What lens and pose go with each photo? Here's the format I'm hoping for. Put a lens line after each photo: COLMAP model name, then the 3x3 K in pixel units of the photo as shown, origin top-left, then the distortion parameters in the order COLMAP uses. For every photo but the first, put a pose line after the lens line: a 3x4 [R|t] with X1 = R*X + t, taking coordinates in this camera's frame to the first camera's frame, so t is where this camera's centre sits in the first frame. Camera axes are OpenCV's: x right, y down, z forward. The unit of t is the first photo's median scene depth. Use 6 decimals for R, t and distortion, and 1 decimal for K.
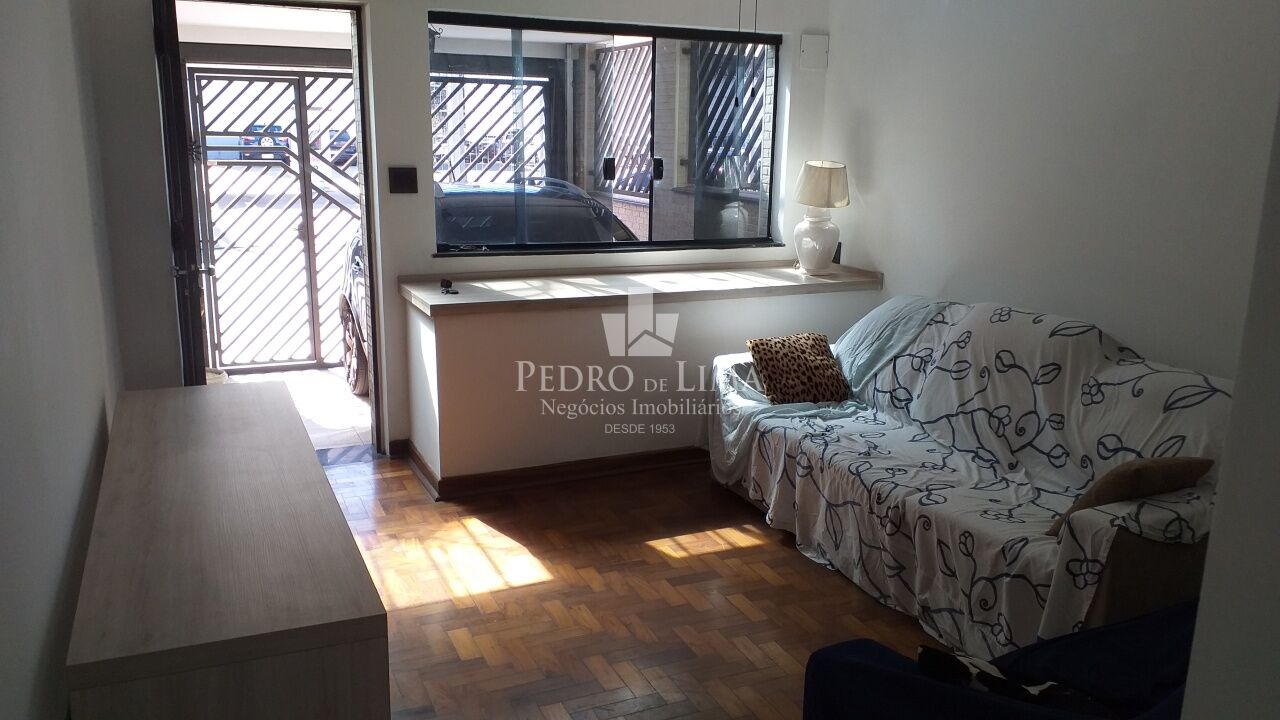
lens RADIAL K [[1017.6, 0, 661.6], [0, 1017.6, 352.9], [0, 0, 1]] dist [0.119081, -0.191464]
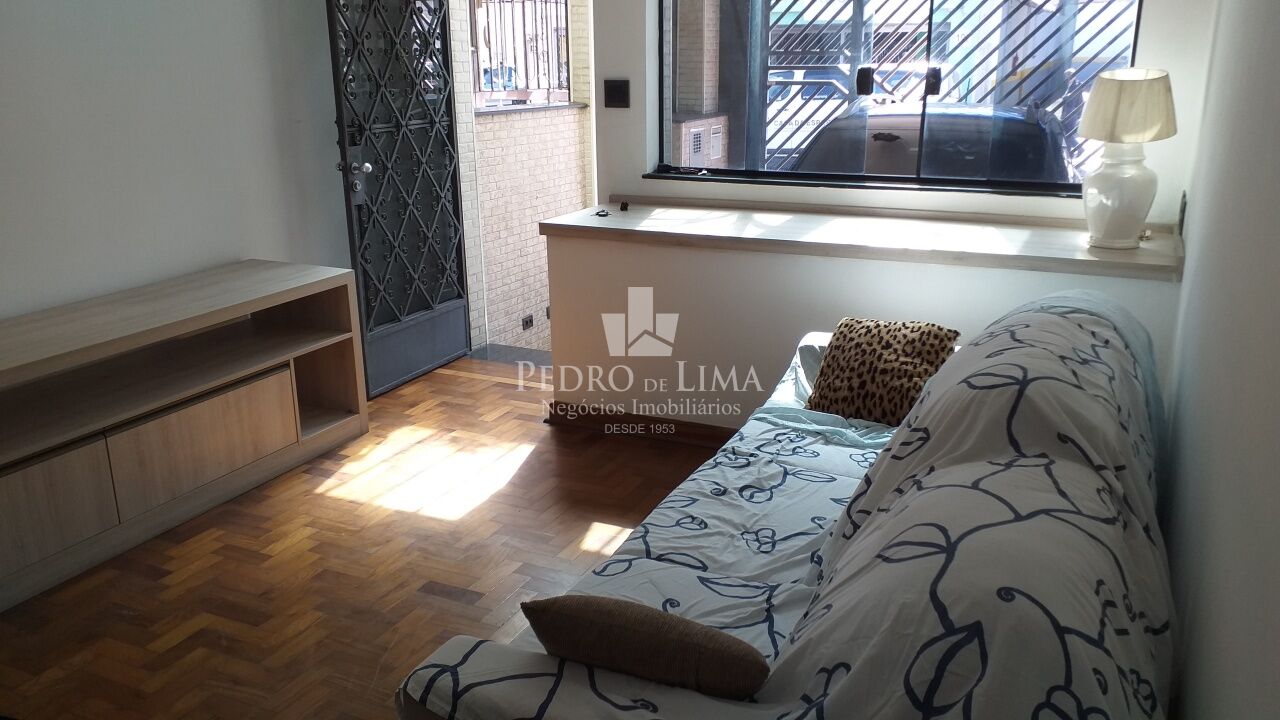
lens RADIAL K [[1017.6, 0, 661.6], [0, 1017.6, 352.9], [0, 0, 1]] dist [0.119081, -0.191464]
pose [[0.645519, 0.195859, -0.738204, 0.566985], [-0.145900, 0.980382, 0.132532, -0.068193], [0.749679, 0.022152, 0.661431, 0.431110]]
